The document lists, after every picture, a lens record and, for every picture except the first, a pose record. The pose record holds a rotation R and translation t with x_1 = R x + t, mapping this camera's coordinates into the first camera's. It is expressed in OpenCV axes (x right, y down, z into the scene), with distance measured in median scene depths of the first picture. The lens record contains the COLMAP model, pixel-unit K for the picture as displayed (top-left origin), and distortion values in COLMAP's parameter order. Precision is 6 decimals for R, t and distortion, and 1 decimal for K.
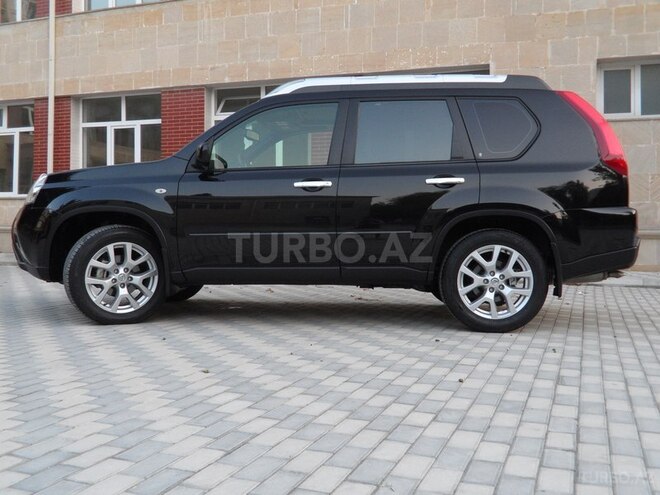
lens RADIAL K [[713.7, 0, 330.0], [0, 713.7, 247.5], [0, 0, 1]] dist [-0.000395, -0.024931]
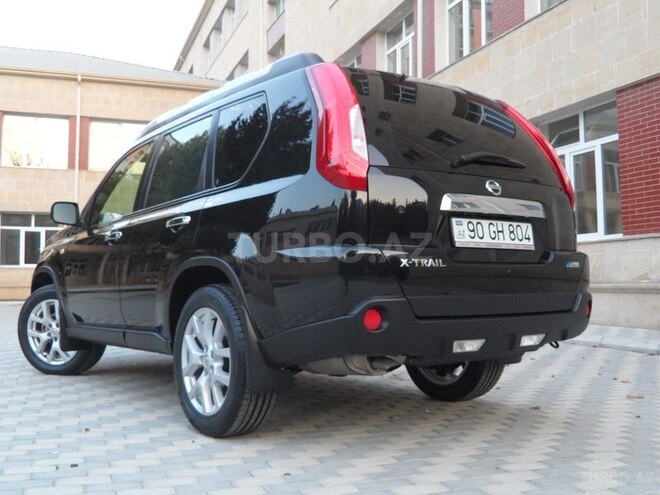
lens RADIAL K [[713.7, 0, 330.0], [0, 713.7, 247.5], [0, 0, 1]] dist [-0.000395, -0.024931]
pose [[0.667978, -0.047327, -0.742674, 0.352295], [-0.010173, 0.997302, -0.072704, -0.005013], [0.744111, 0.056120, 0.665694, 0.257843]]
